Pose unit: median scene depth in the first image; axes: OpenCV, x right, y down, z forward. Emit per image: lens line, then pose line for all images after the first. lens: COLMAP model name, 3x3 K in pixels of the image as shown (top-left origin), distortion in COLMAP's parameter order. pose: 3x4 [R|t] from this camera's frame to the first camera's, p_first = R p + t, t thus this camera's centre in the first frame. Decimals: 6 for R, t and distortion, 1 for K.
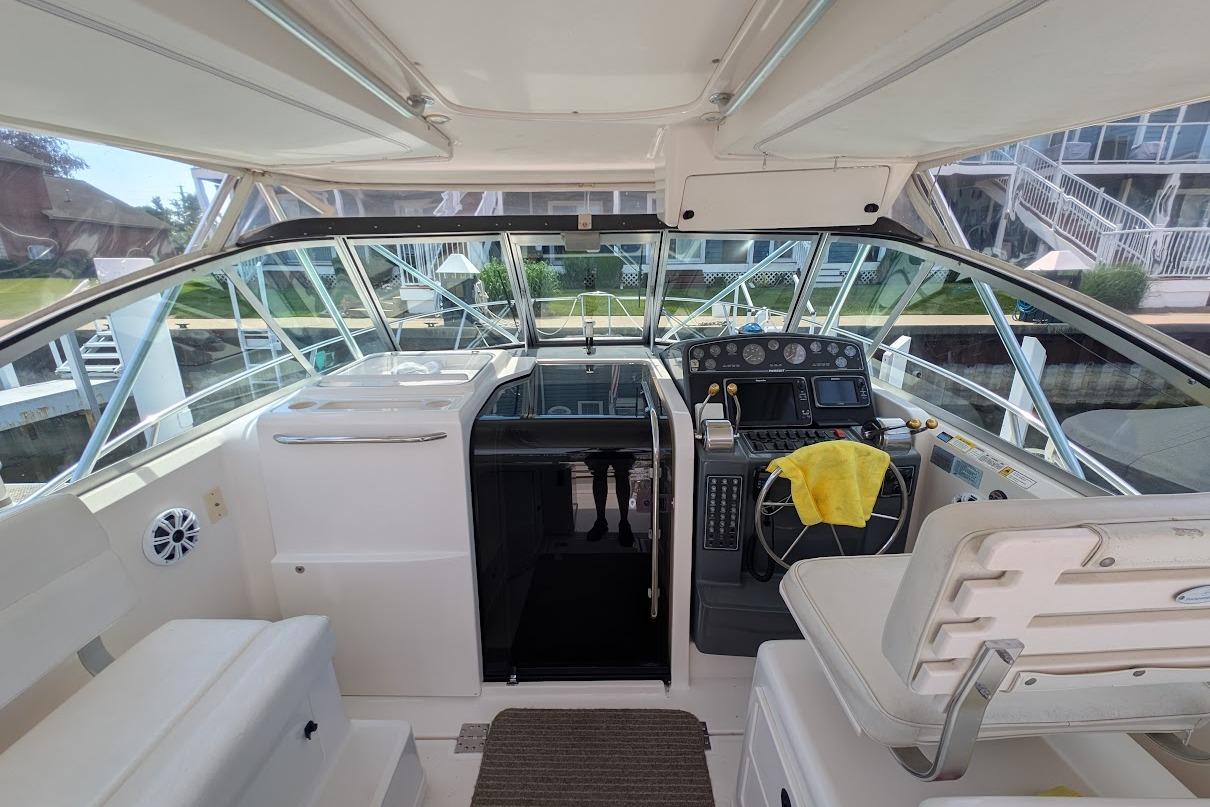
lens RADIAL K [[468.1, 0, 588.2], [0, 468.1, 405.8], [0, 0, 1]] dist [-0.000976, -0.000342]
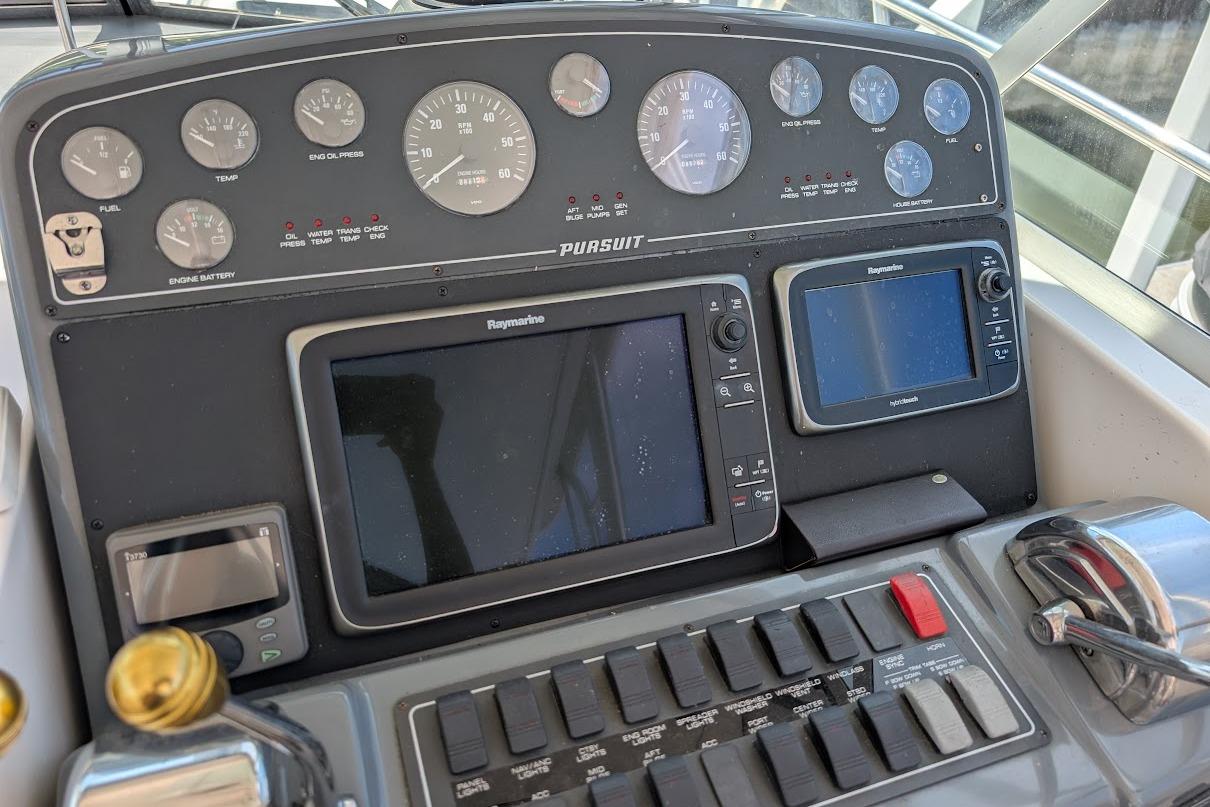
lens RADIAL K [[877.1, 0, 596.9], [0, 877.1, 405.6], [0, 0, 1]] dist [0.032707, -0.043846]
pose [[0.940734, -0.146215, 0.306007, 0.308359], [0.036428, 0.940634, 0.337463, -0.138159], [-0.337183, -0.306316, 0.890212, 0.727410]]
